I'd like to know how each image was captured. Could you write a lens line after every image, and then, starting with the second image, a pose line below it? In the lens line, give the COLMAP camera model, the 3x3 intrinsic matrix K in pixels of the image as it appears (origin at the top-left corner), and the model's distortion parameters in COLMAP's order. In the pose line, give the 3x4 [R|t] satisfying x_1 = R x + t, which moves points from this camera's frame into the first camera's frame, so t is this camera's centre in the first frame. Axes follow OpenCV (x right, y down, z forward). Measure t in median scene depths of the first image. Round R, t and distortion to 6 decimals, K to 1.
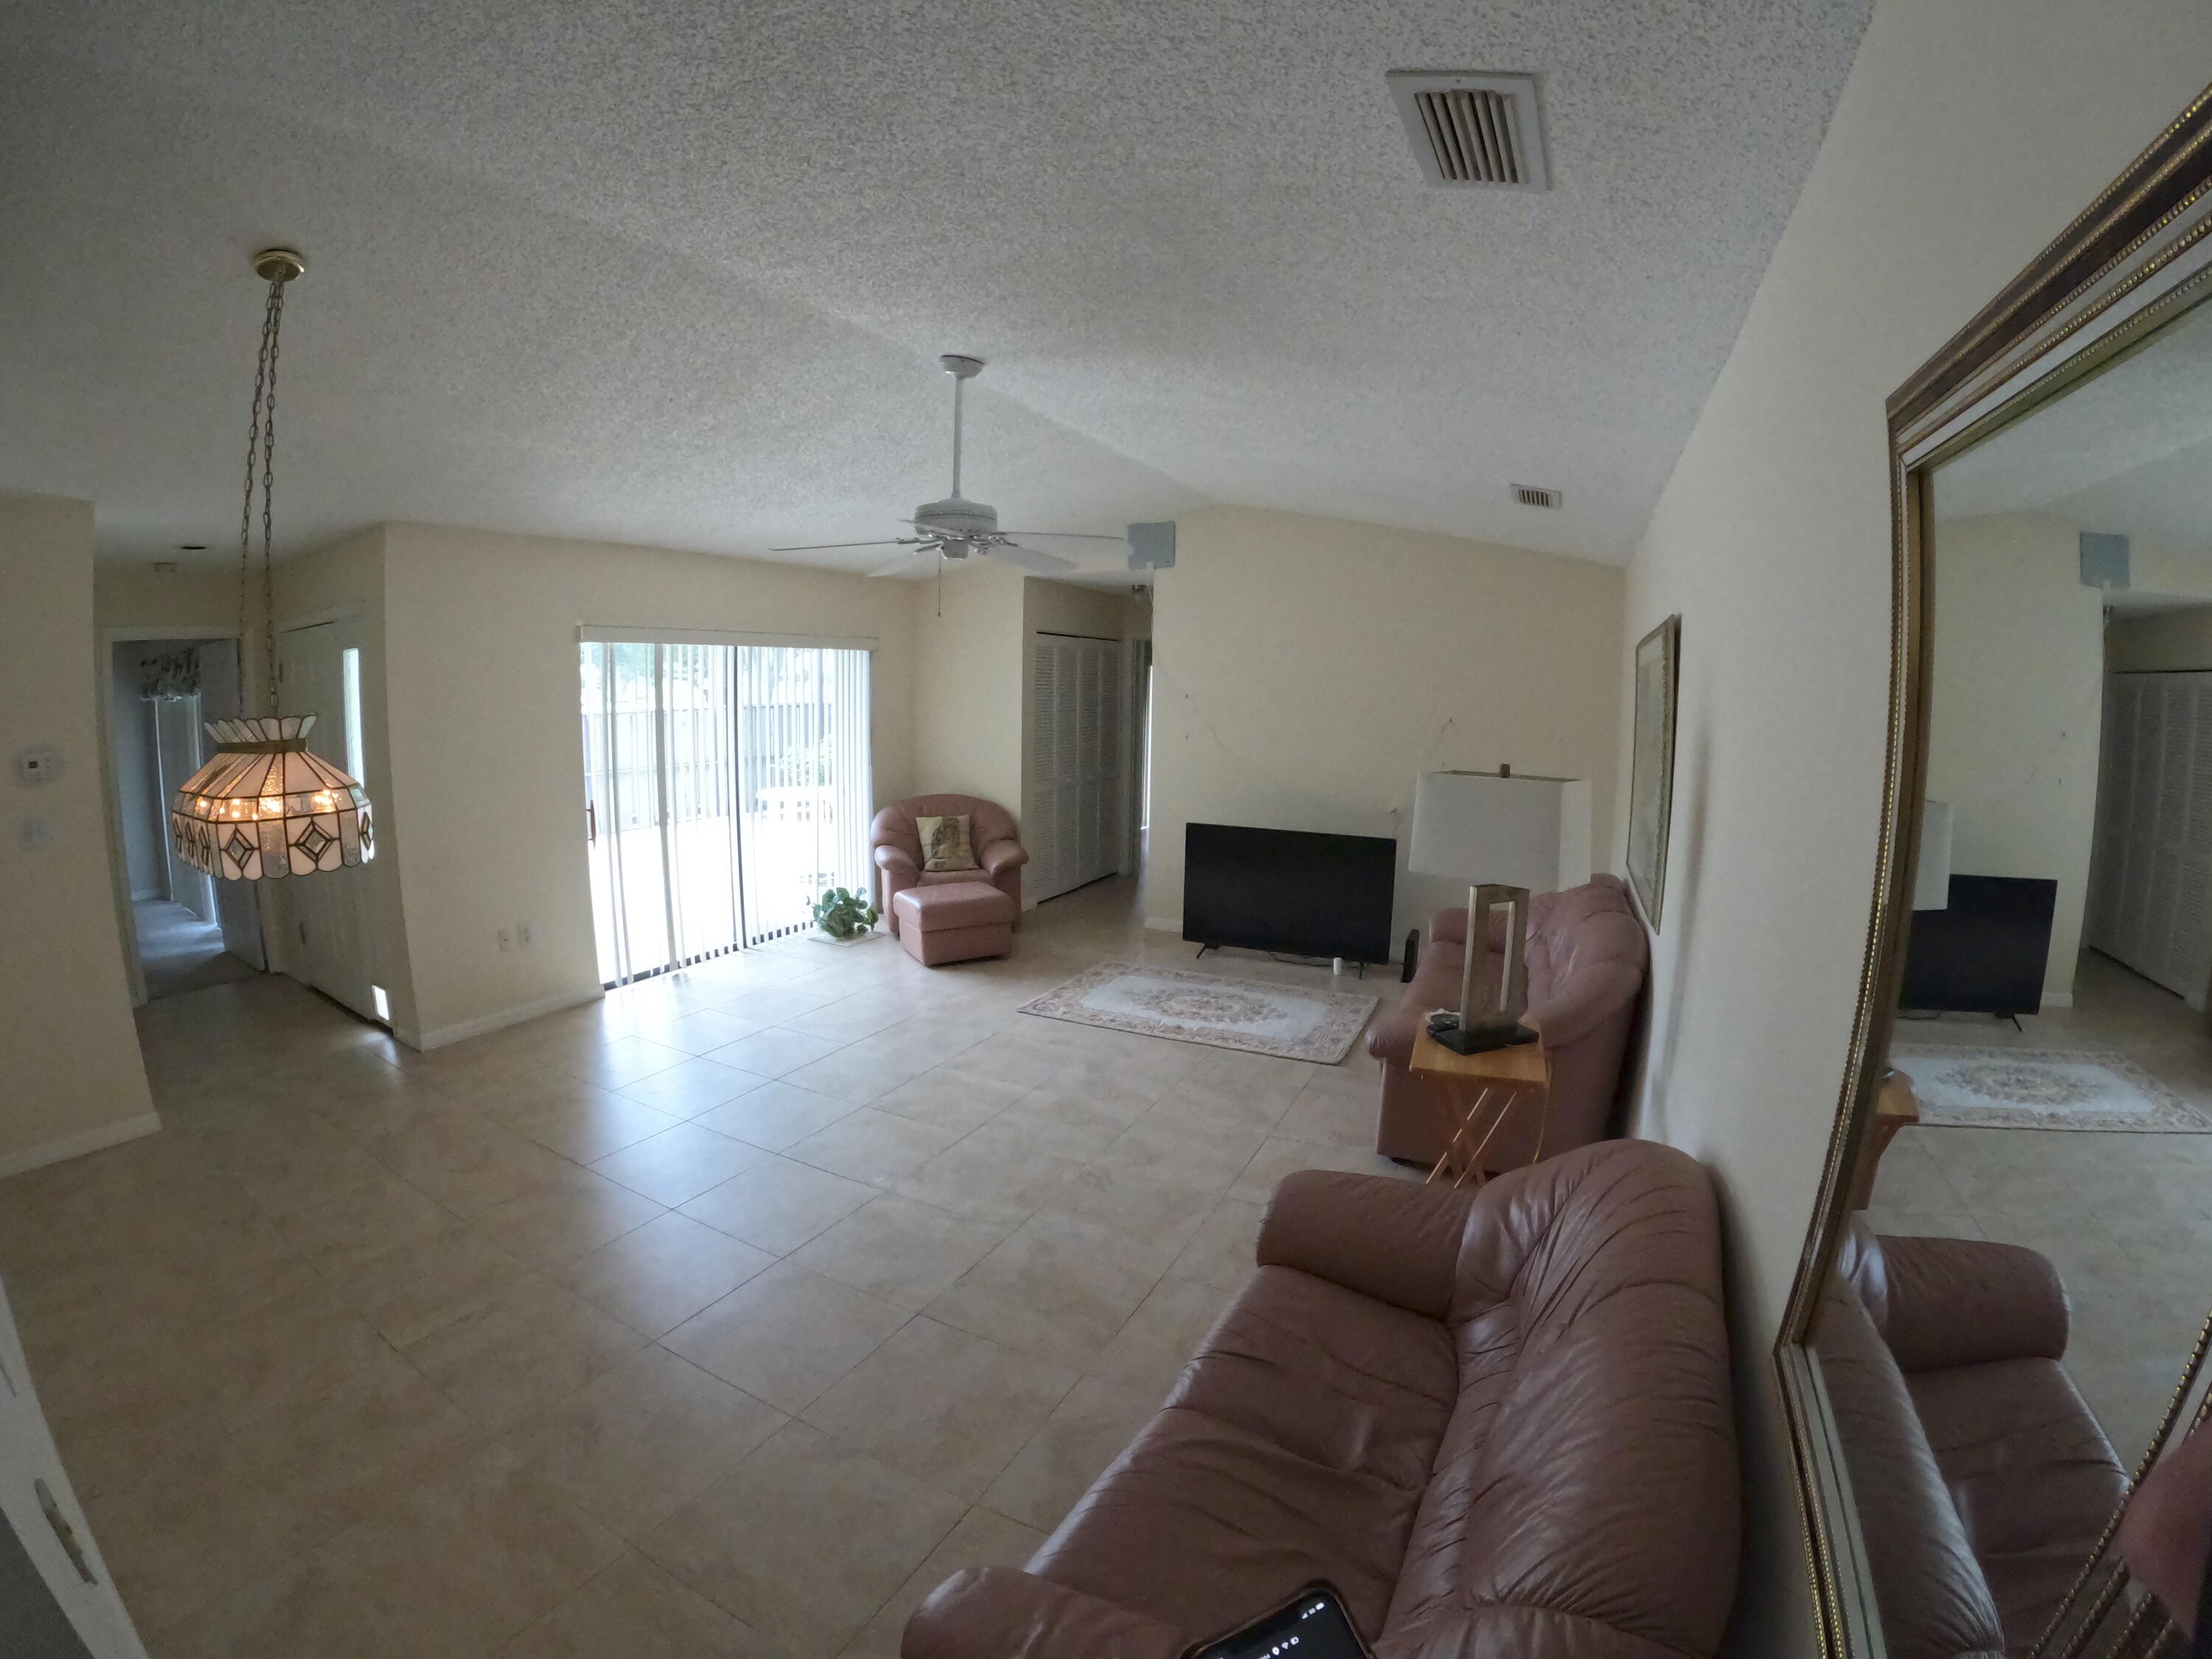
lens RADIAL K [[975.6, 0, 1106.0], [0, 975.6, 829.5], [0, 0, 1]] dist [-0.248616, 0.064863]
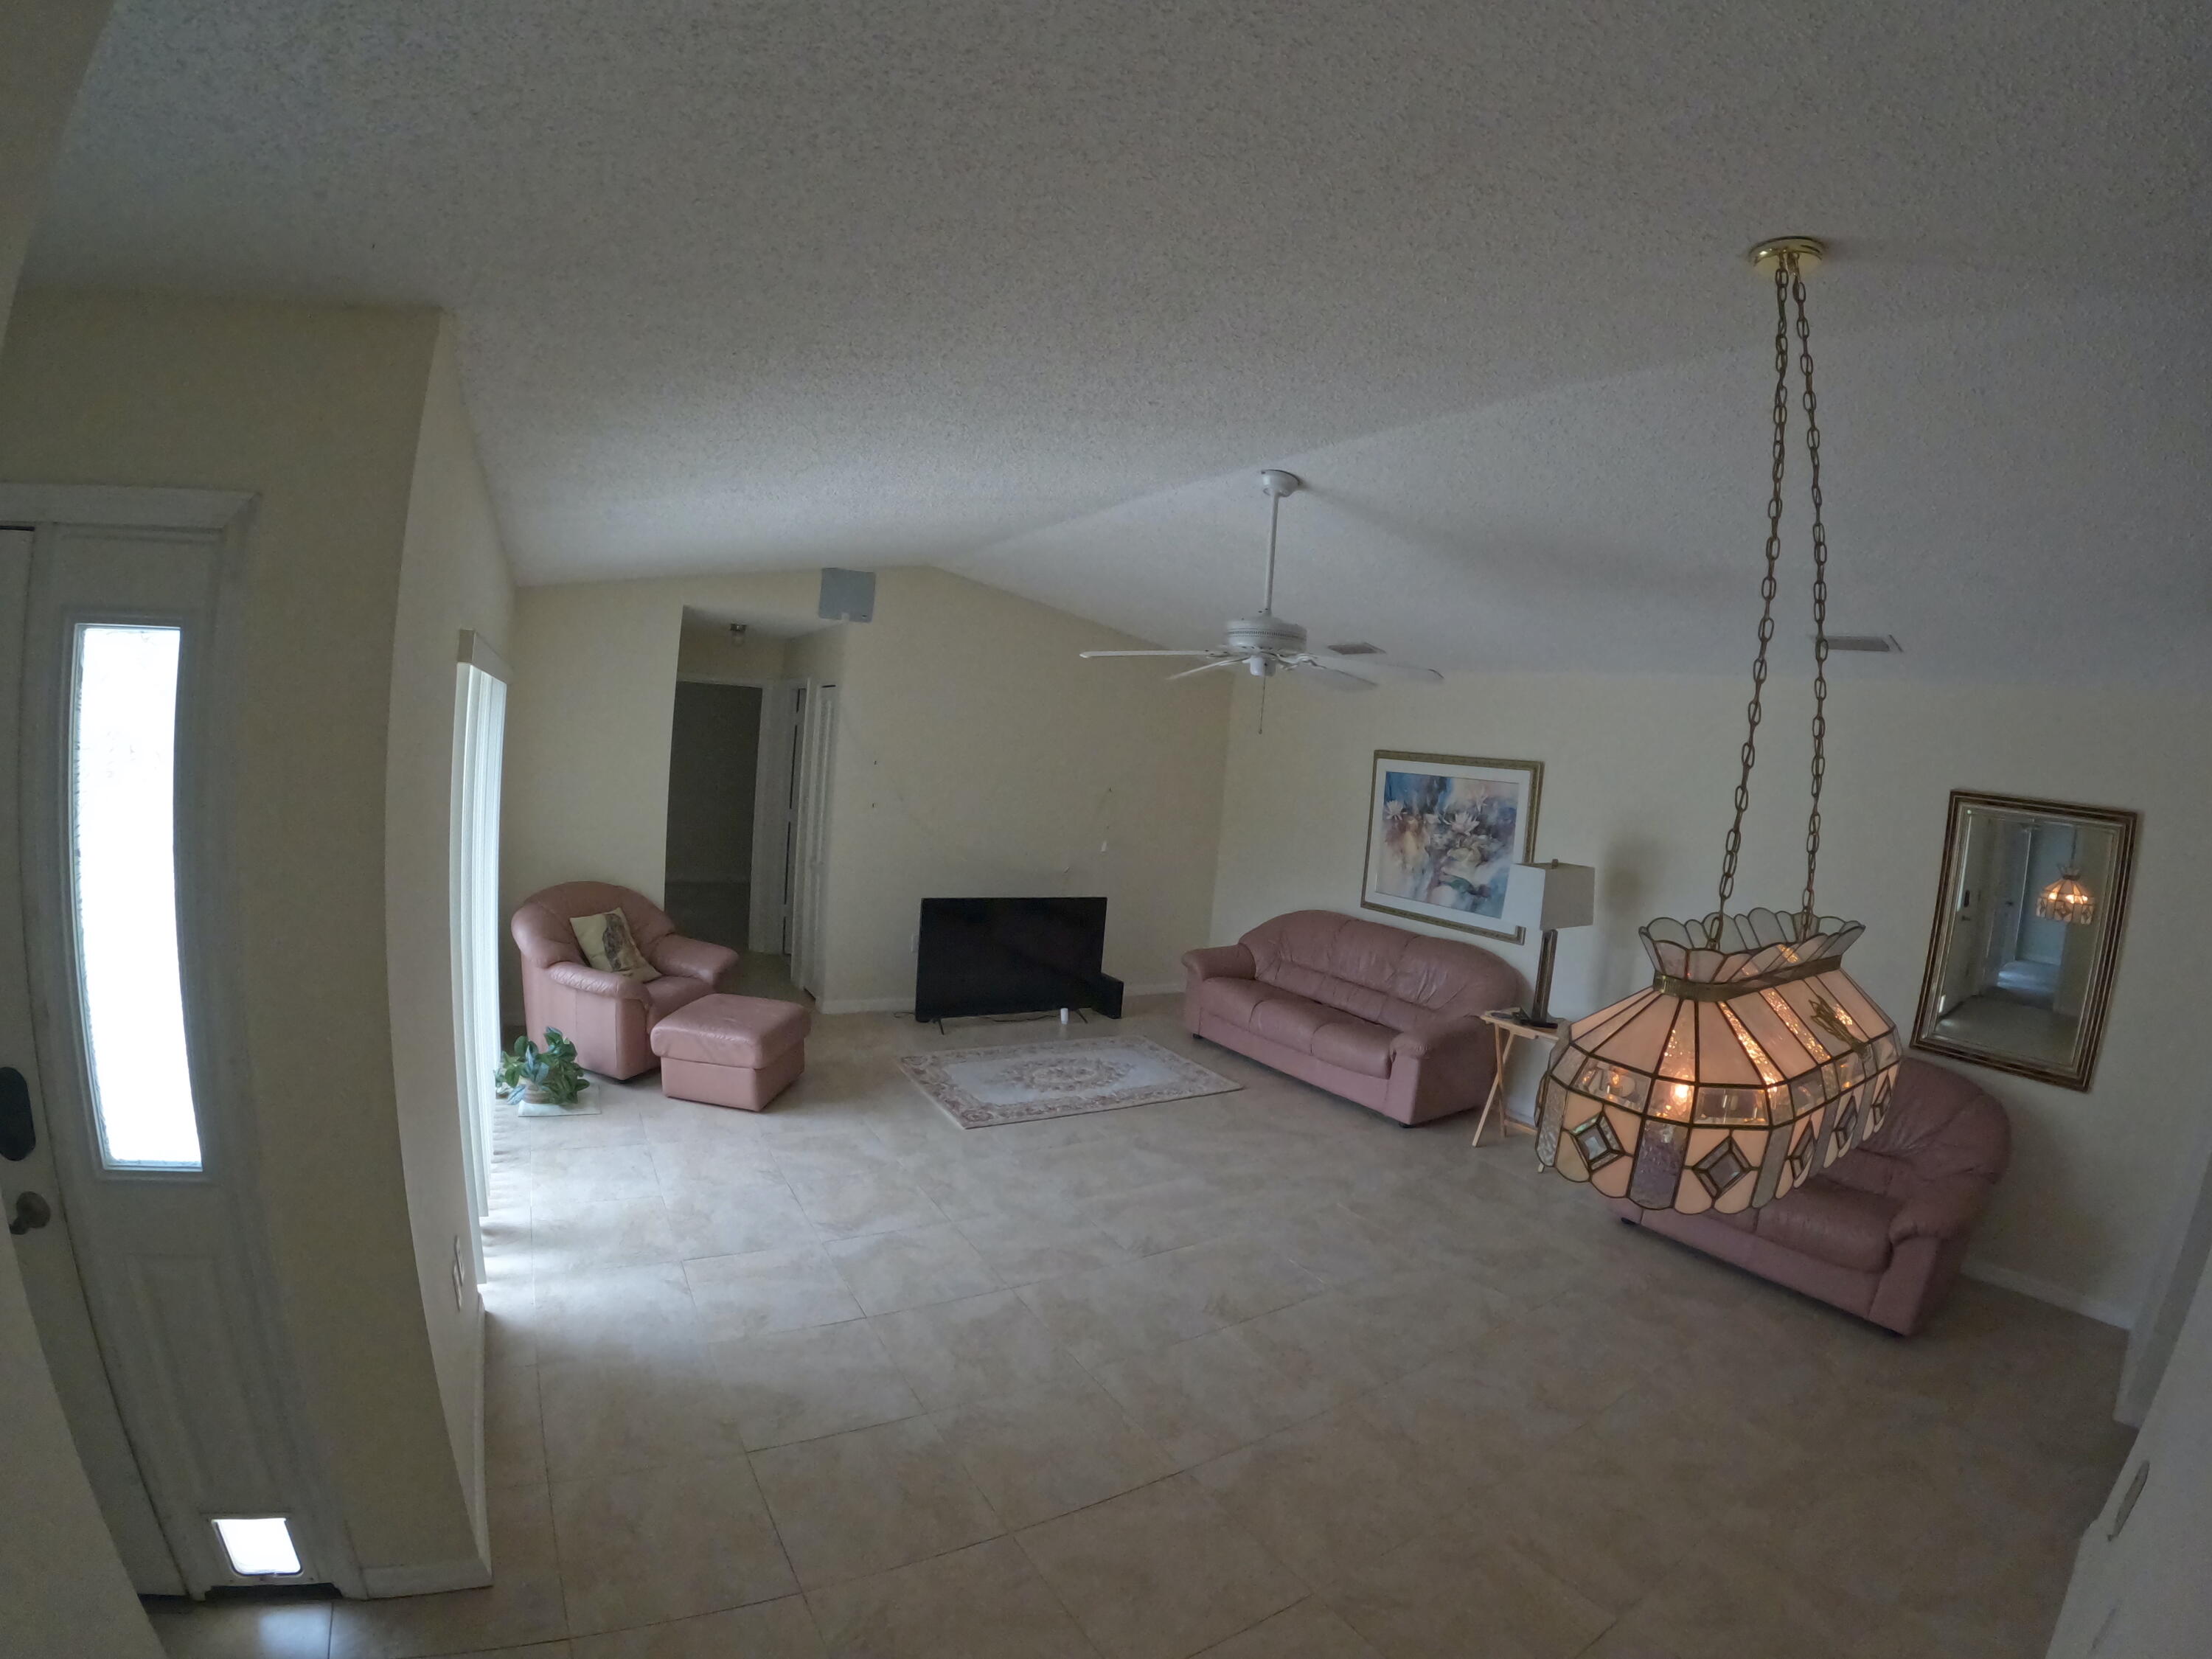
lens RADIAL K [[975.6, 0, 1106.0], [0, 975.6, 829.5], [0, 0, 1]] dist [-0.248616, 0.064863]
pose [[0.535050, -0.037197, 0.844001, -0.870377], [0.046571, 0.998810, 0.014497, -0.112292], [-0.843536, 0.031549, 0.536145, 0.464506]]
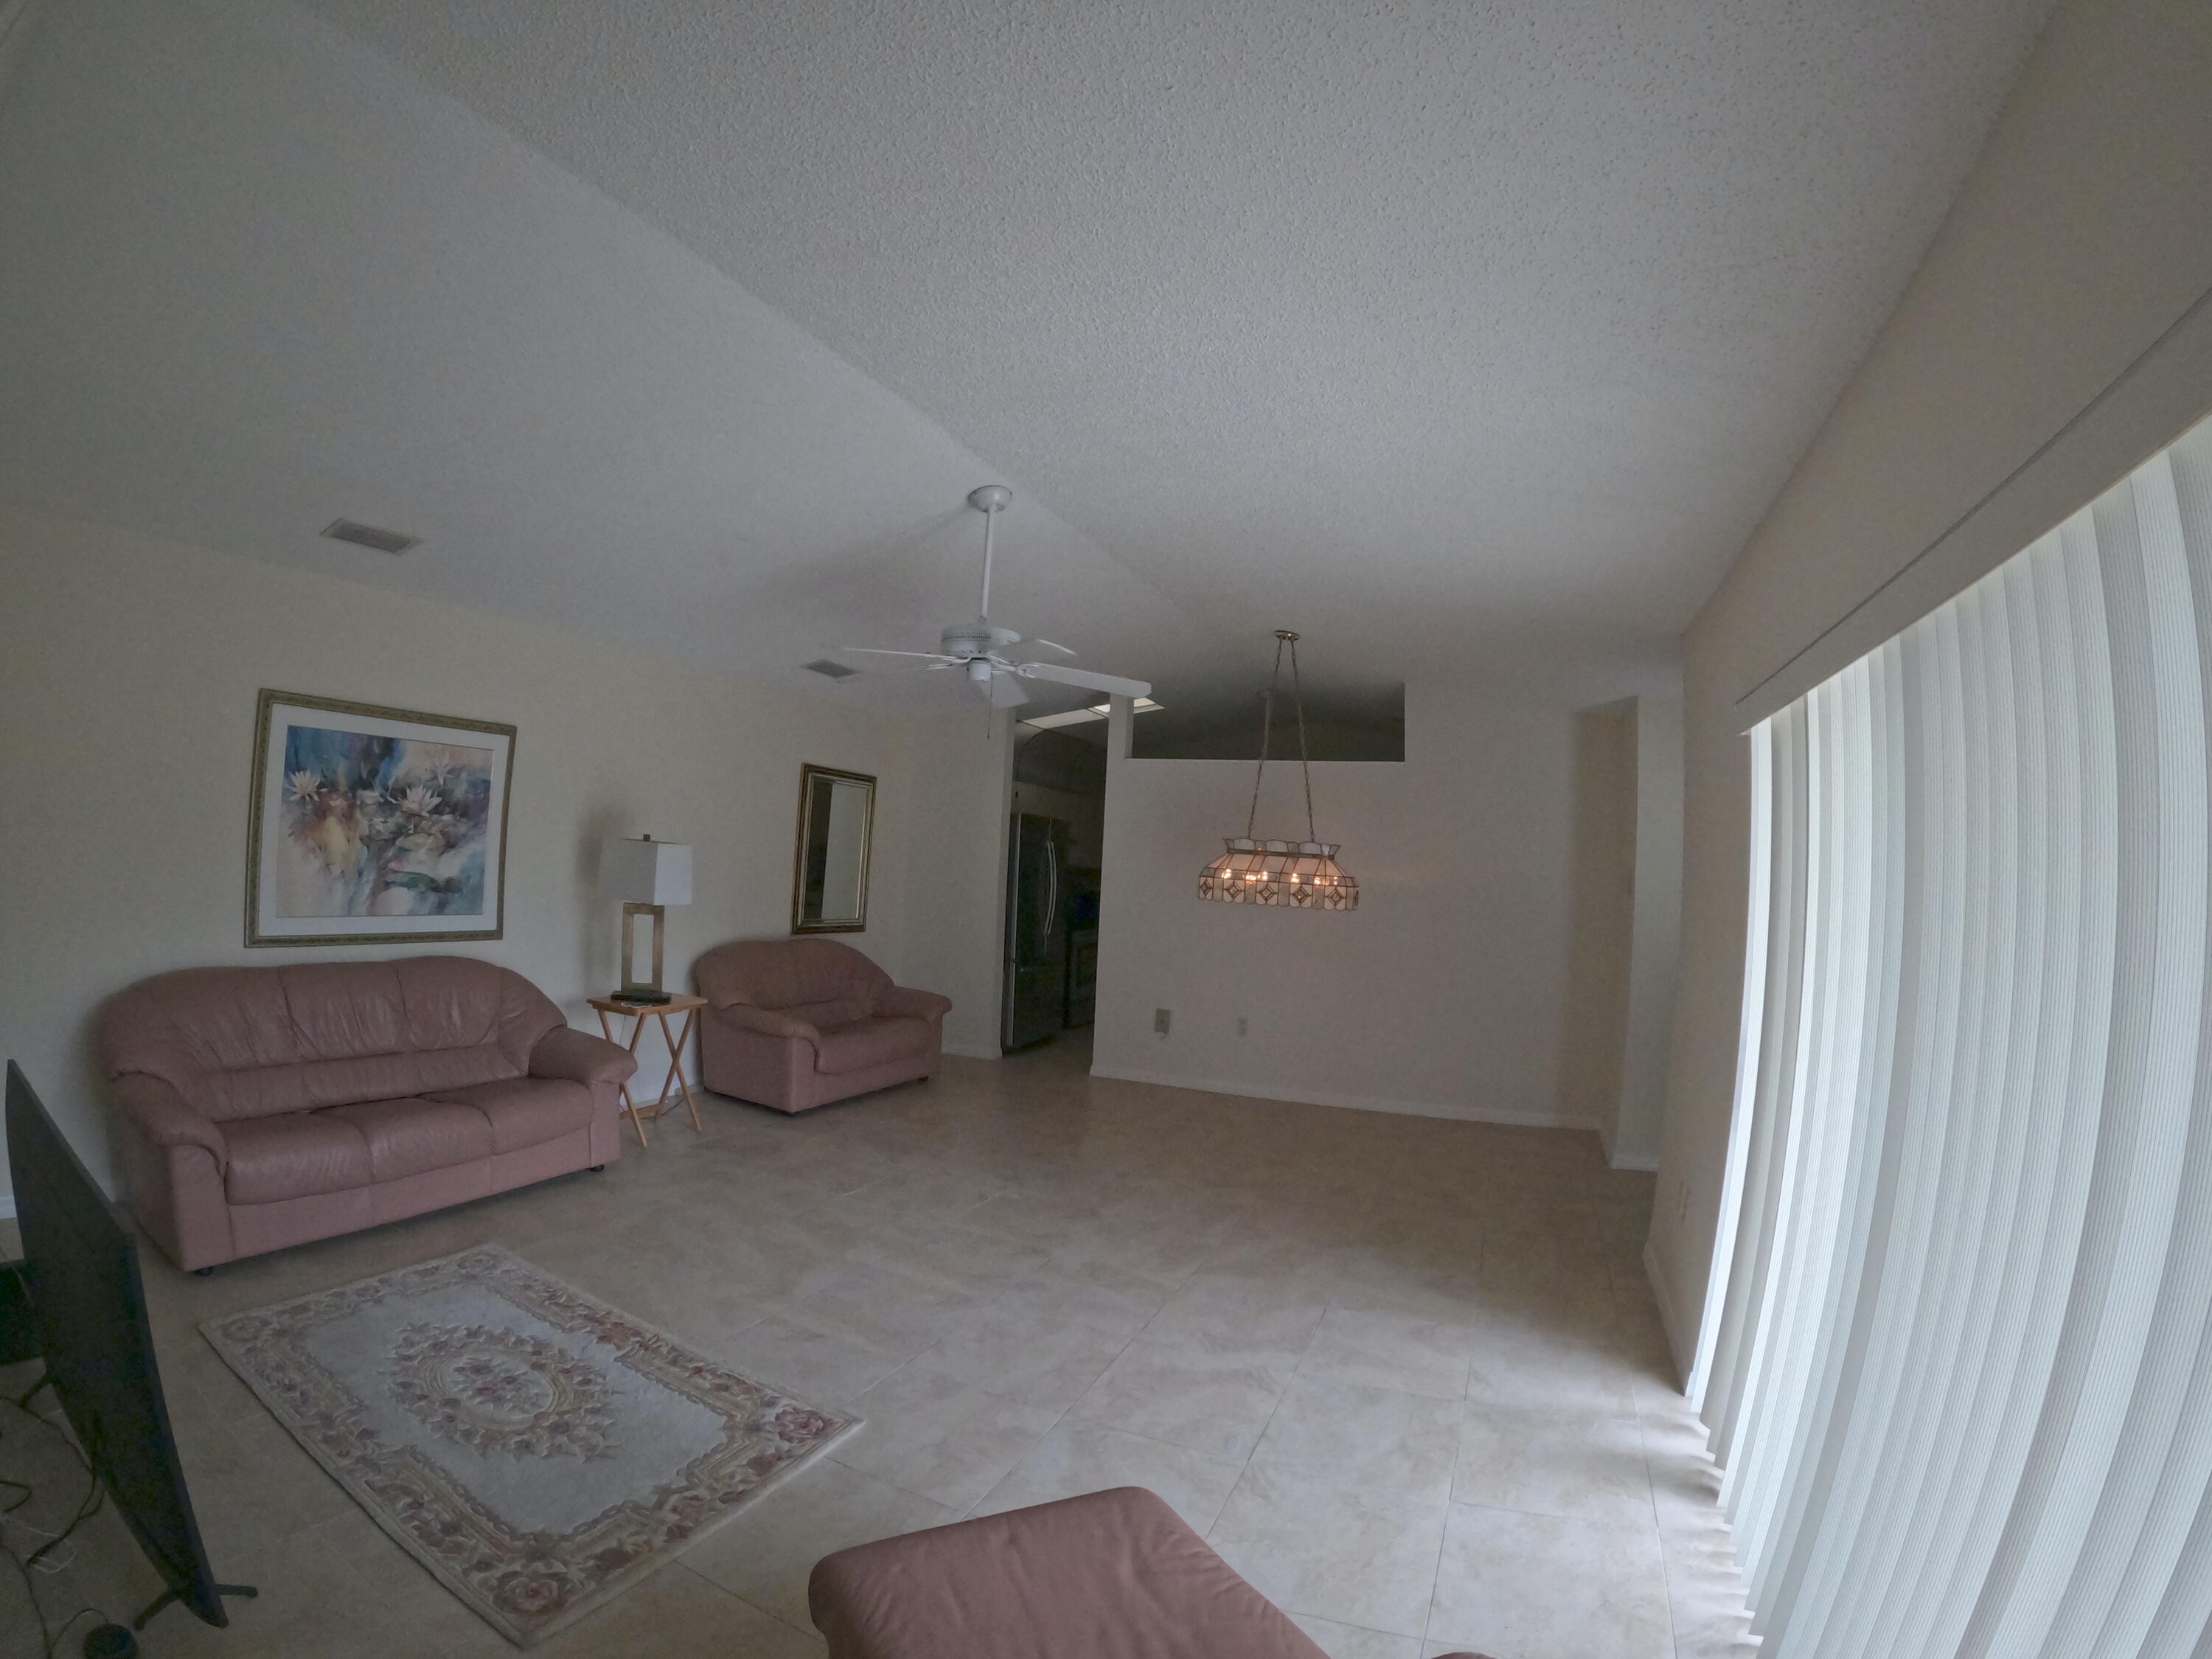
lens RADIAL K [[975.6, 0, 1106.0], [0, 975.6, 829.5], [0, 0, 1]] dist [-0.248616, 0.064863]
pose [[-0.996599, -0.065890, -0.049481, -0.196557], [-0.071117, 0.991090, 0.112622, -0.197160], [0.041619, 0.115758, -0.992405, 1.621172]]
